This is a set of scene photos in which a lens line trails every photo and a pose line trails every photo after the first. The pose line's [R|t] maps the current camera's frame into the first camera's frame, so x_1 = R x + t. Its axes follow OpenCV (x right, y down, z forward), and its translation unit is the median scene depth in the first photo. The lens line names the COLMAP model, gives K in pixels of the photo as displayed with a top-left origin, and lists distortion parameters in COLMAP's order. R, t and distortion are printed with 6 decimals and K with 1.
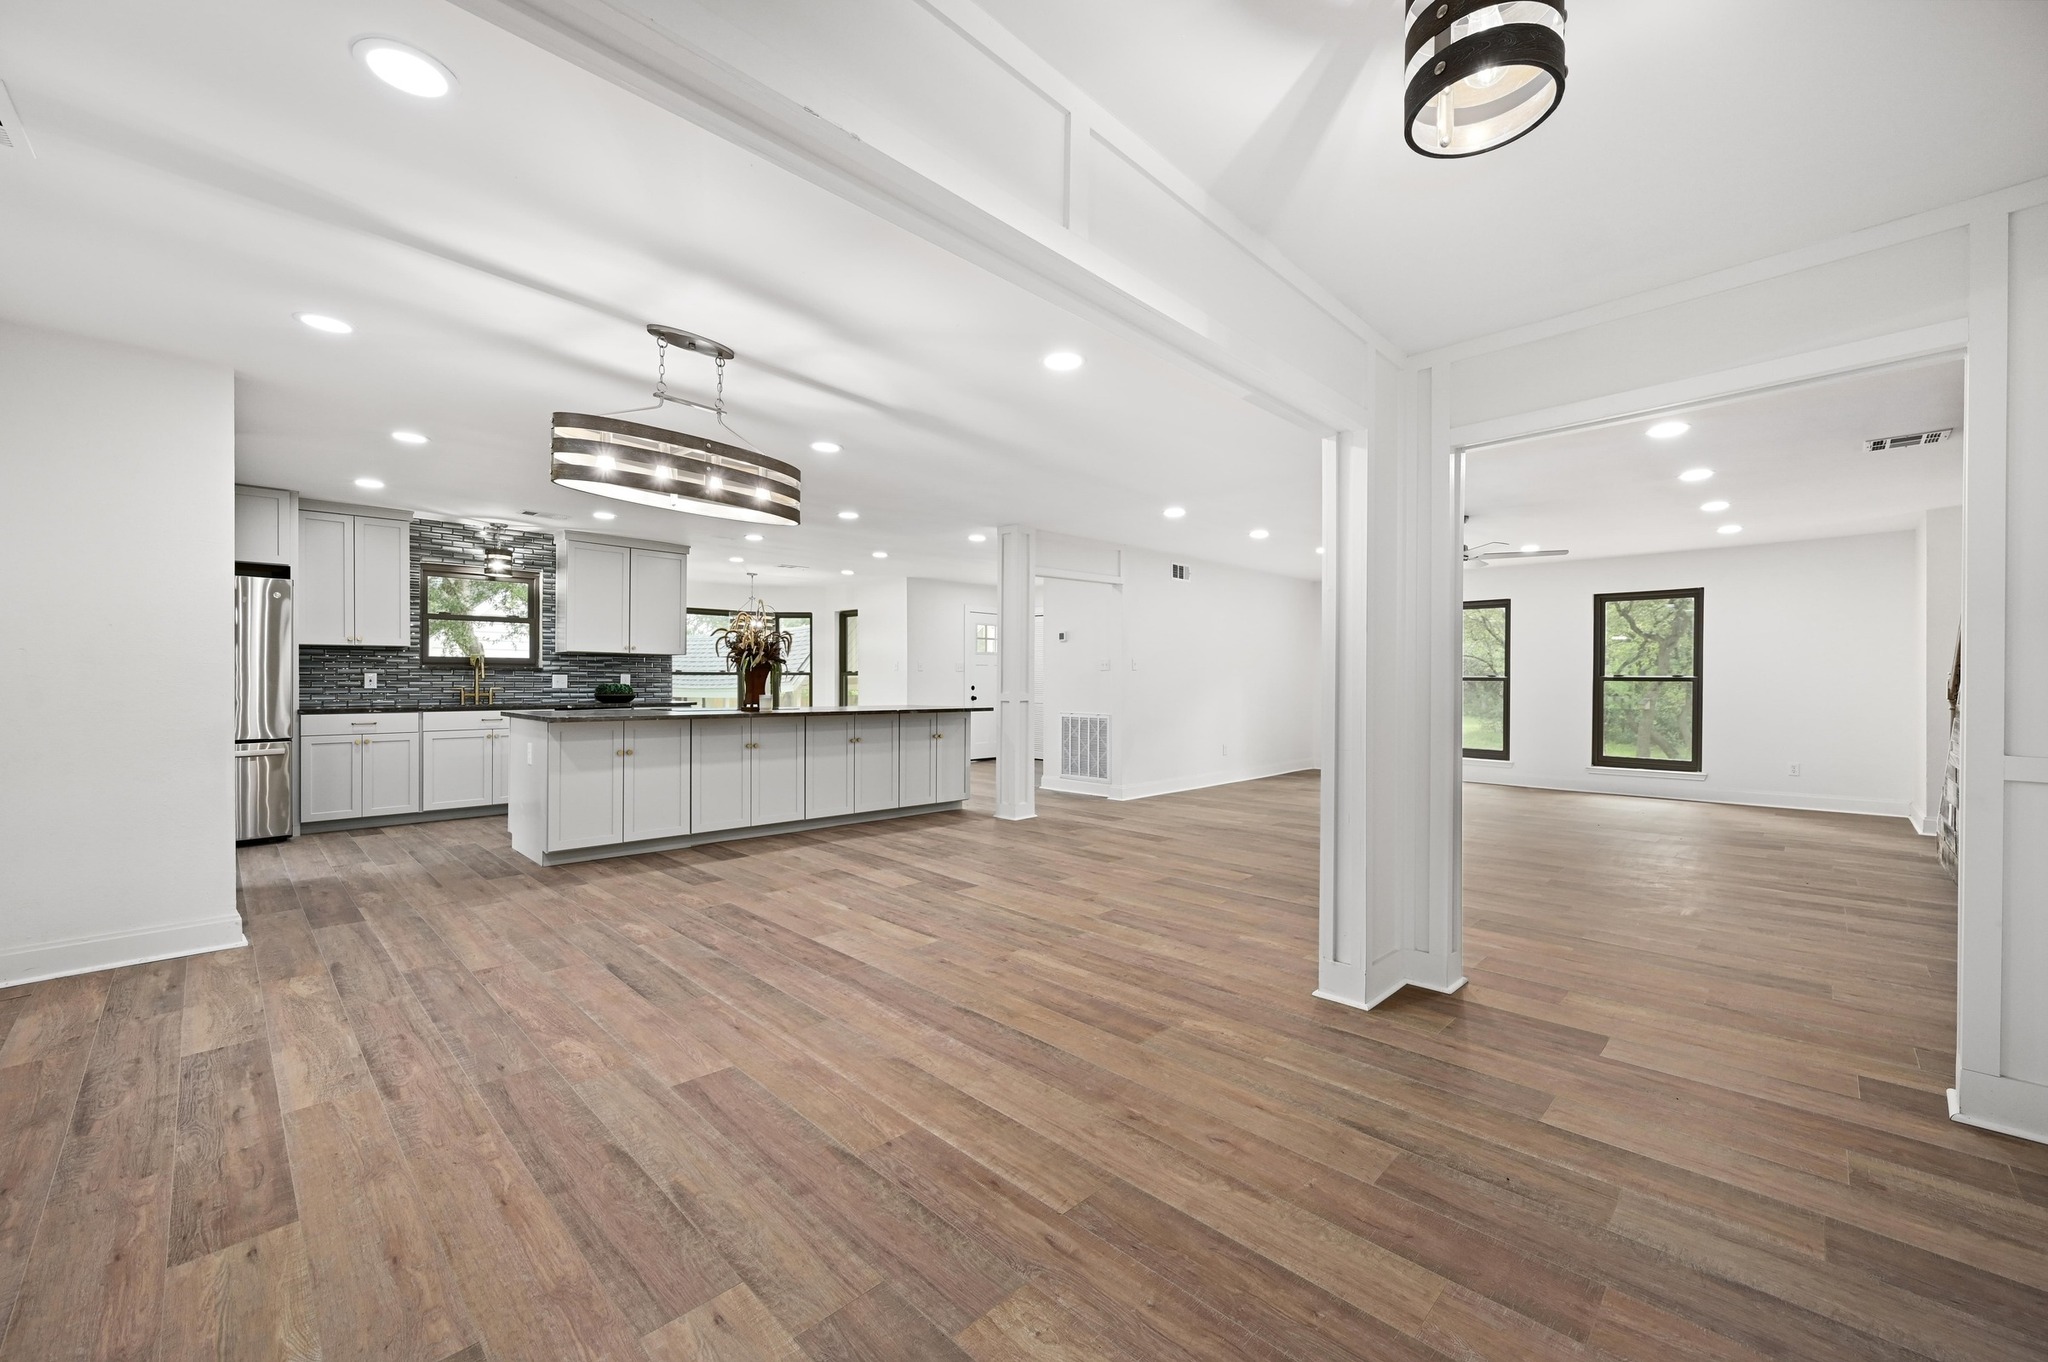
lens RADIAL K [[809.4, 0, 1022.4], [0, 809.4, 684.3], [0, 0, 1]] dist [0.001364, 0.000955]
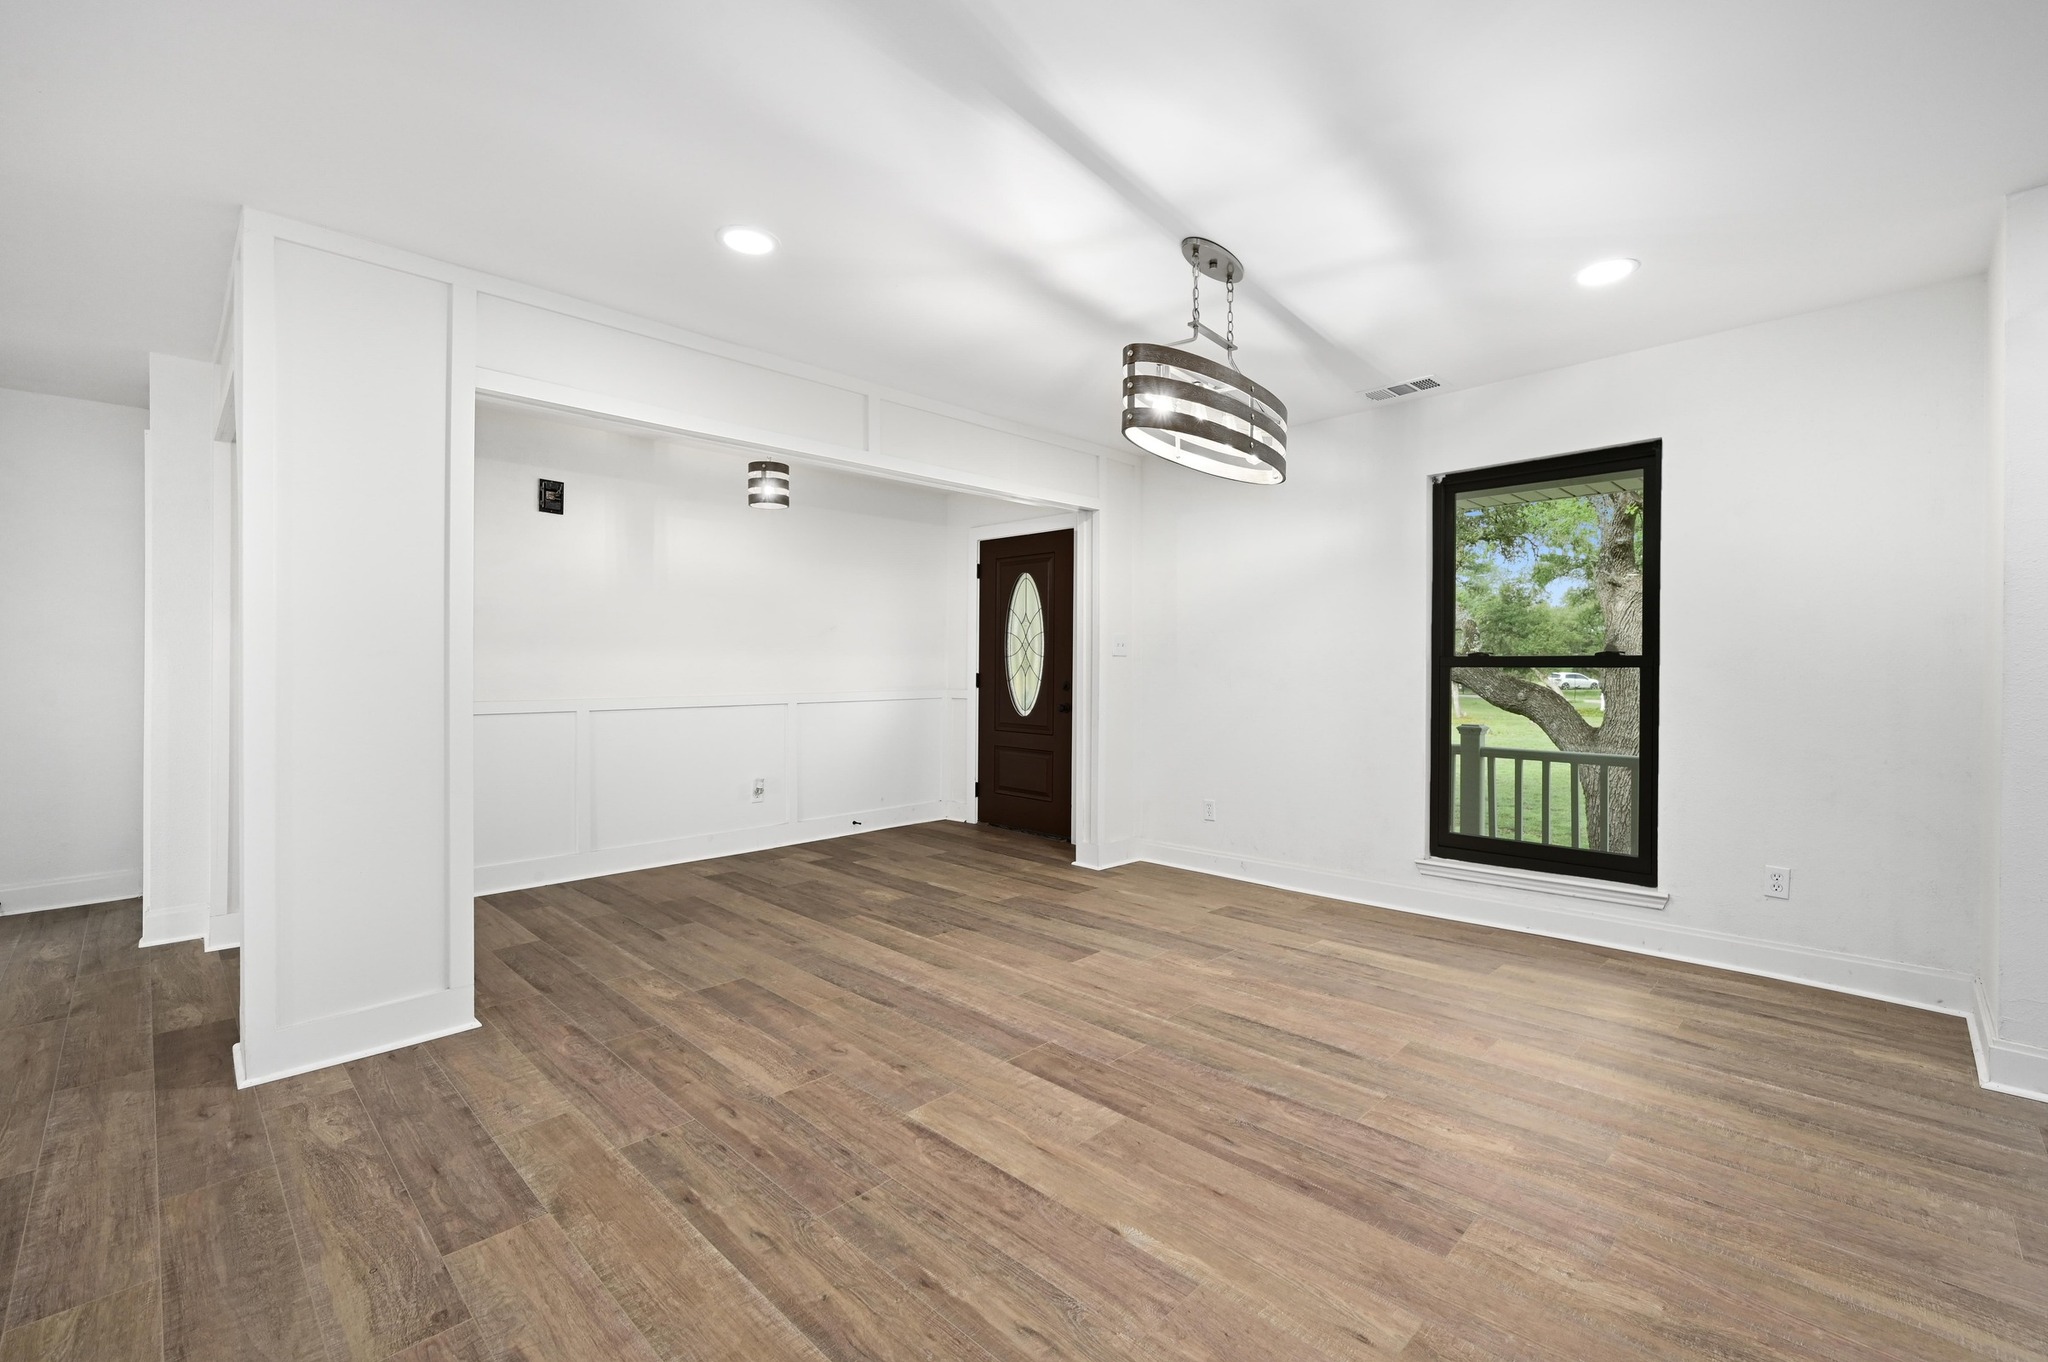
lens RADIAL K [[881.7, 0, 1018.9], [0, 881.7, 674.9], [0, 0, 1]] dist [-0.000039, -0.000010]
pose [[-0.999961, -0.006627, 0.005895, -0.232506], [-0.006545, 0.999885, 0.013706, -0.011063], [-0.005986, 0.013667, -0.999889, 2.025869]]
